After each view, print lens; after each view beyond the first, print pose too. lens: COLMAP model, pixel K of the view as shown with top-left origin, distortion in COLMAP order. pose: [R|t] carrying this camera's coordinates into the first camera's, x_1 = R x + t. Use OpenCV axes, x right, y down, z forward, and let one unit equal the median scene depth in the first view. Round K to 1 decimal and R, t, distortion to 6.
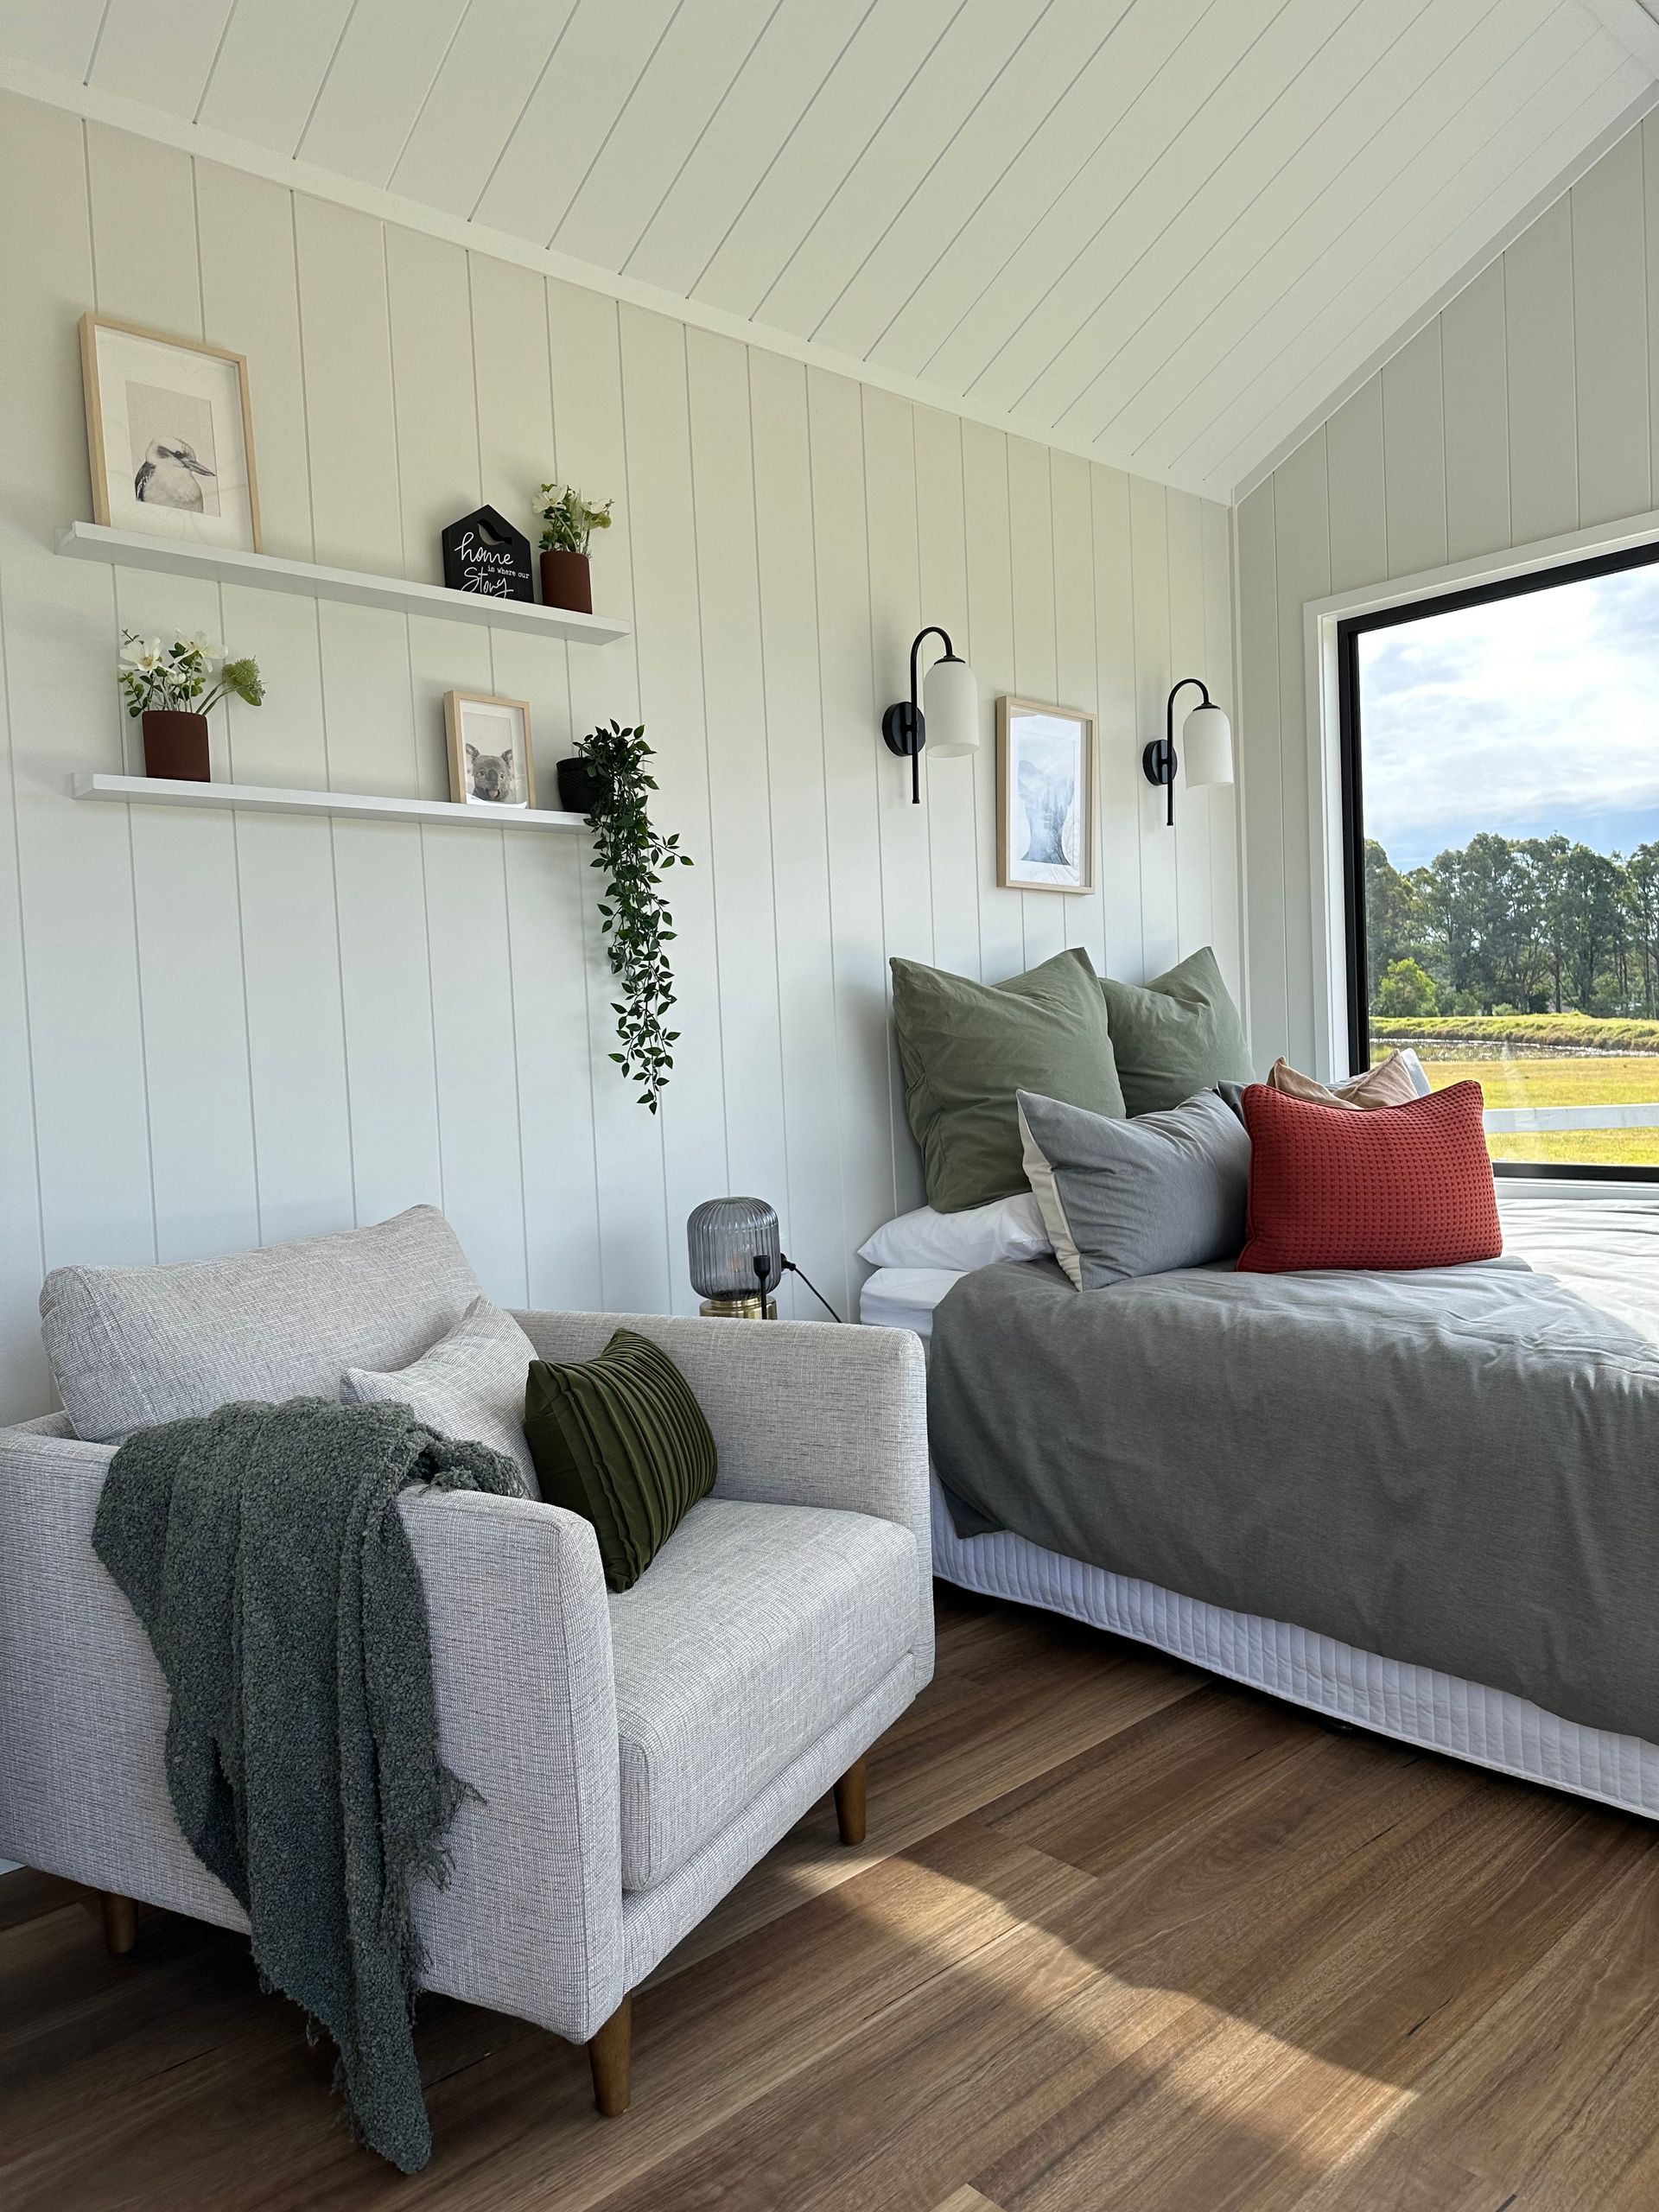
lens RADIAL K [[1571.8, 0, 803.2], [0, 1571.8, 1081.7], [0, 0, 1]] dist [0.169634, -0.323987]
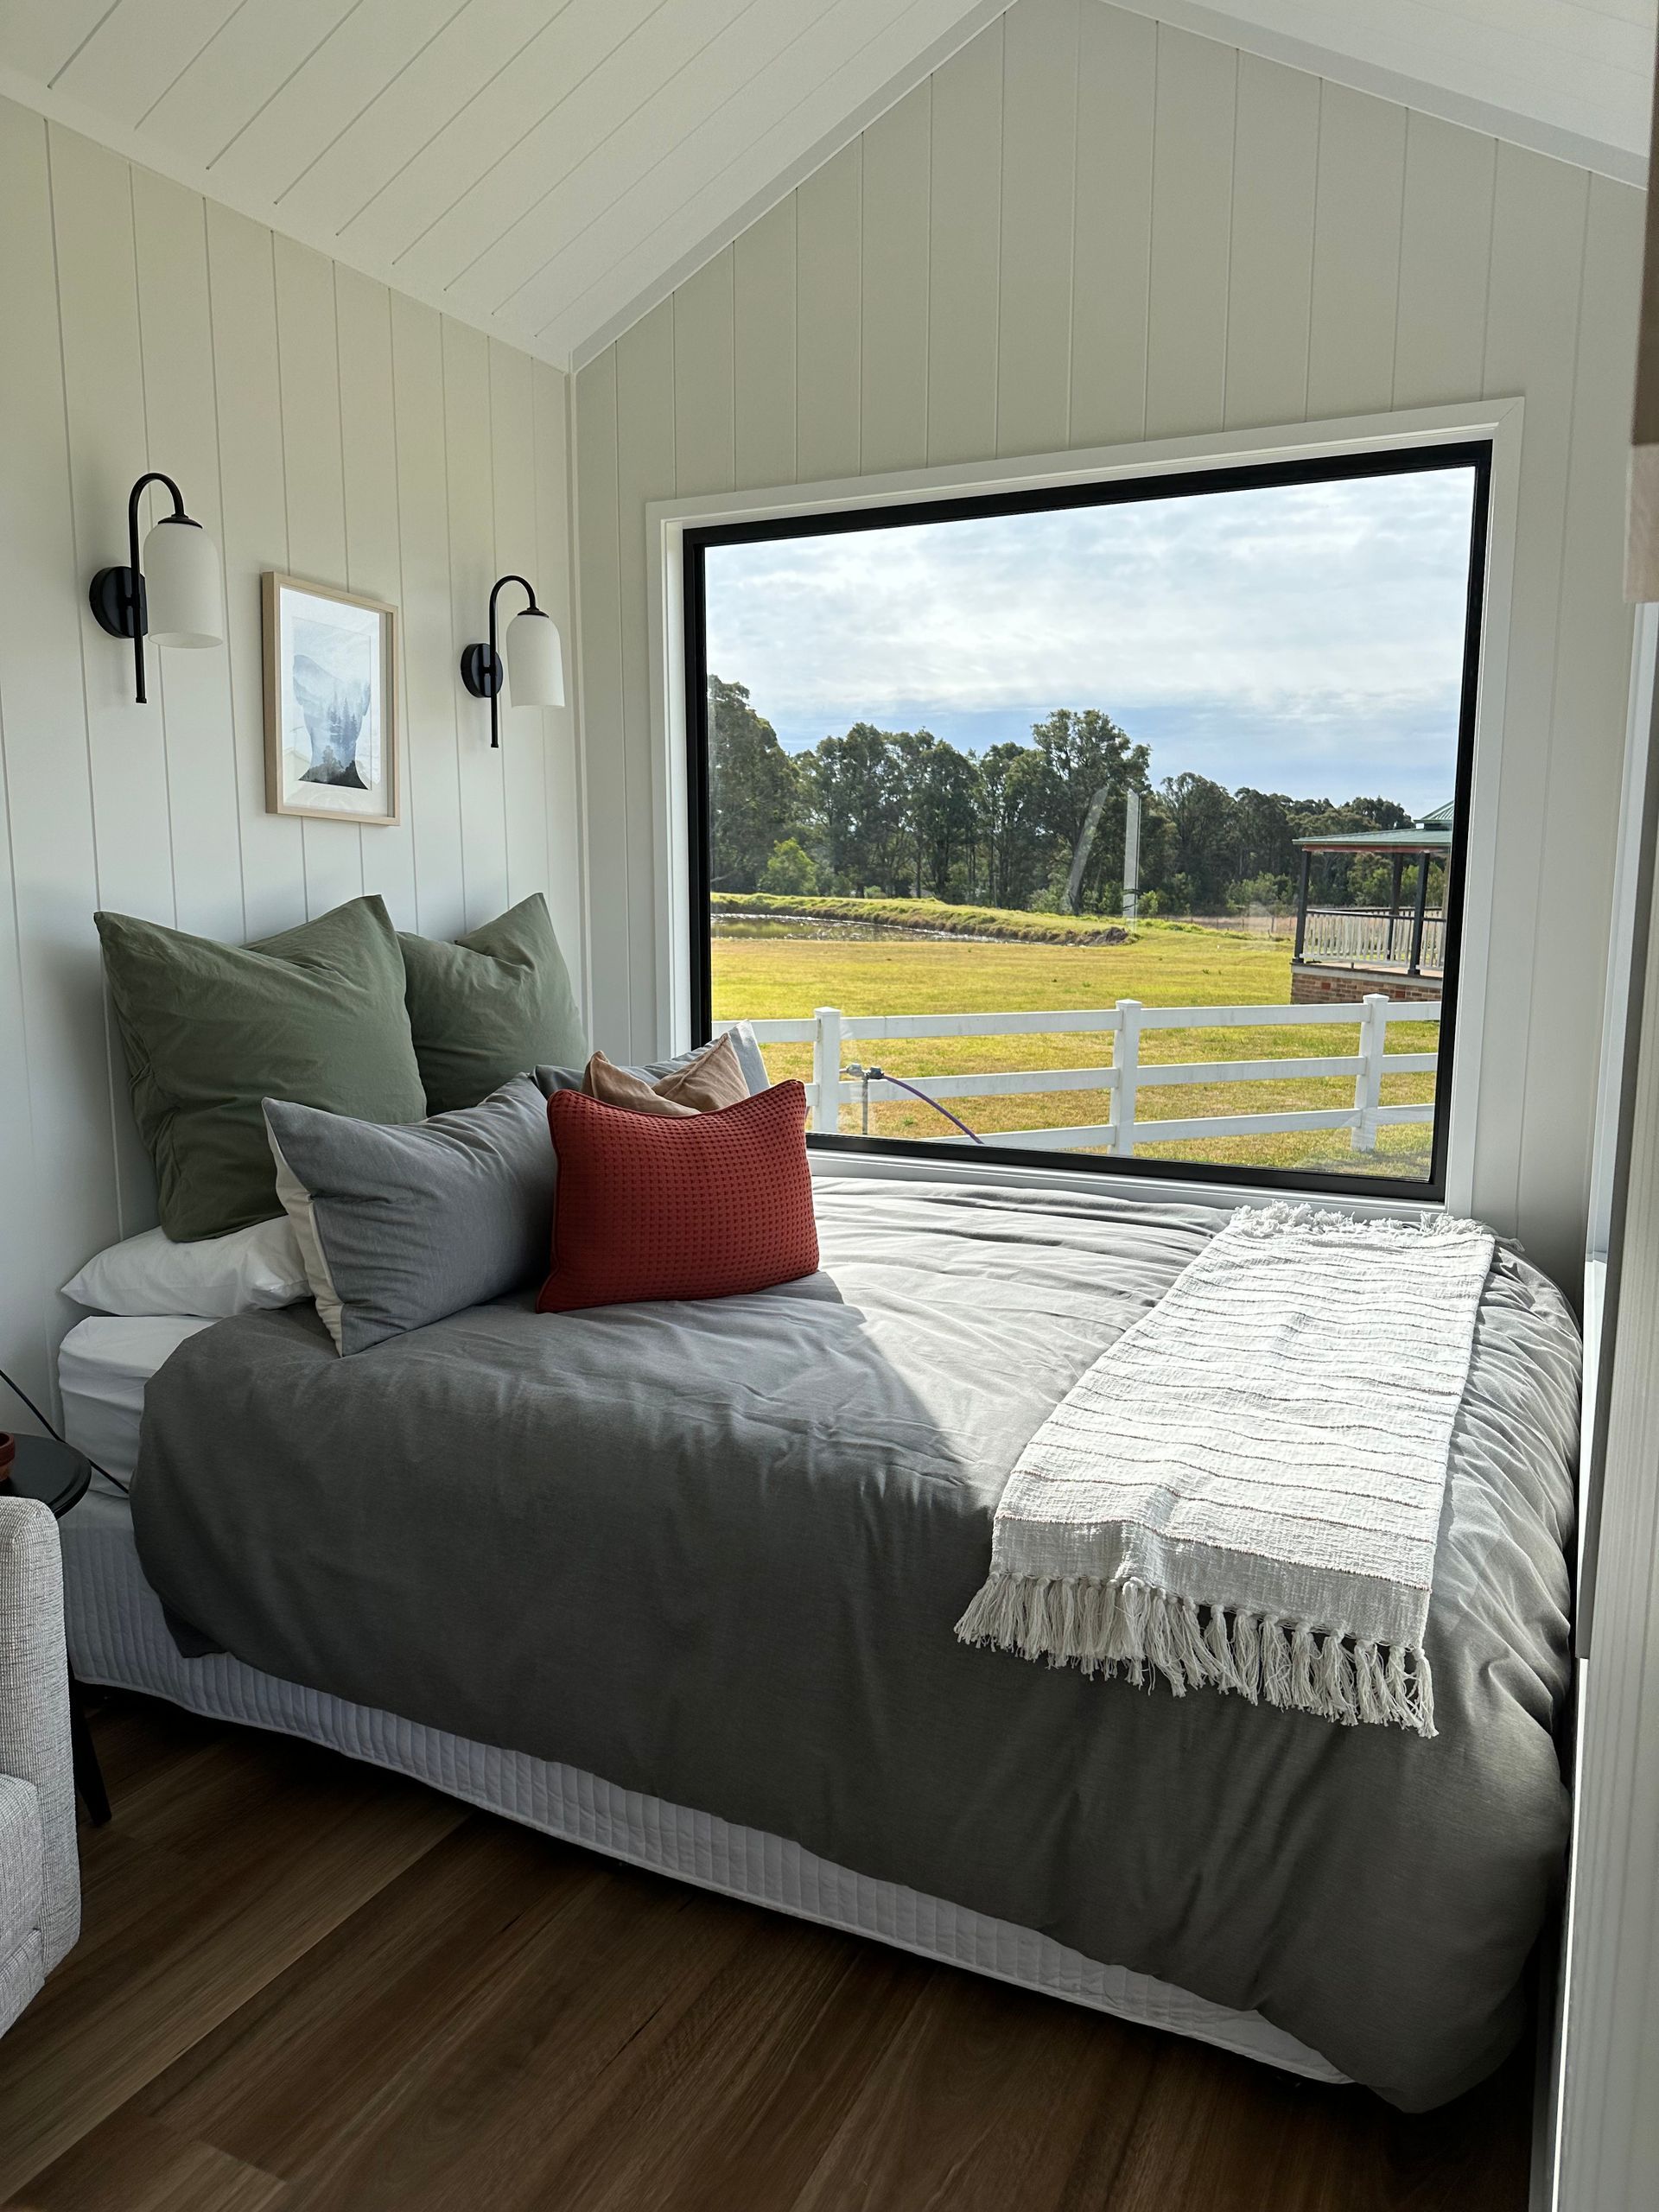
lens RADIAL K [[1595.7, 0, 859.5], [0, 1595.7, 1088.1], [0, 0, 1]] dist [0.083089, -0.095962]
pose [[0.920104, -0.007141, 0.391609, 0.094845], [-0.029584, 0.995710, 0.087667, -0.079545], [-0.390555, -0.092248, 0.915946, 0.150424]]
